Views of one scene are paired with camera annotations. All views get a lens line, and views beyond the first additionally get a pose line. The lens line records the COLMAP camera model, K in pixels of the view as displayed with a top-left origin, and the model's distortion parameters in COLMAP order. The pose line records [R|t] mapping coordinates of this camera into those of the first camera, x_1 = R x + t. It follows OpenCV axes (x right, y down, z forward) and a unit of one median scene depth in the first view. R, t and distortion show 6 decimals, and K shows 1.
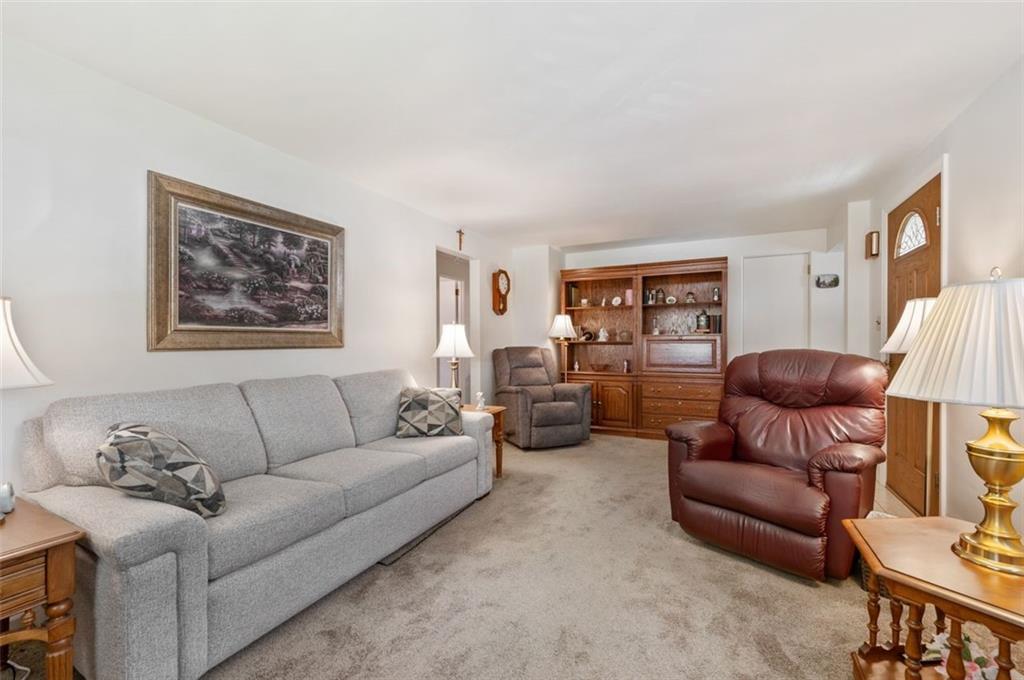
lens RADIAL K [[445.6, 0, 510.6], [0, 445.6, 344.1], [0, 0, 1]] dist [0.000252, 0.000106]
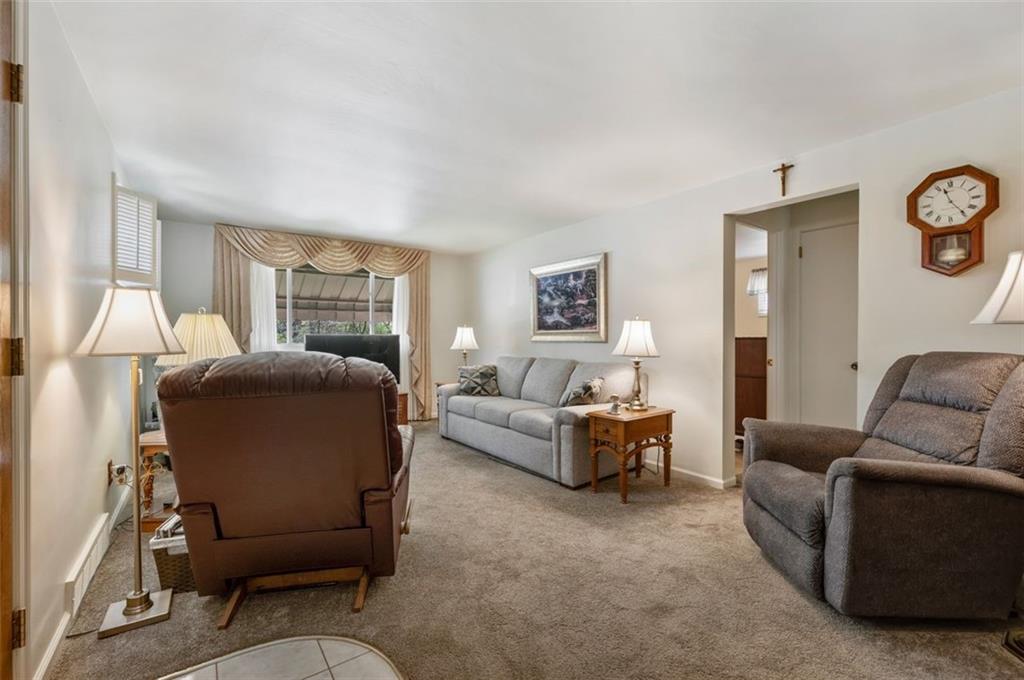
lens RADIAL K [[445.6, 0, 511.6], [0, 445.6, 336.6], [0, 0, 1]] dist [0.000252, 0.000106]
pose [[-0.480674, 0.013810, -0.876790, 1.088639], [0.010587, 0.999895, 0.009944, -0.030582], [0.876835, -0.004503, -0.480770, 1.633387]]
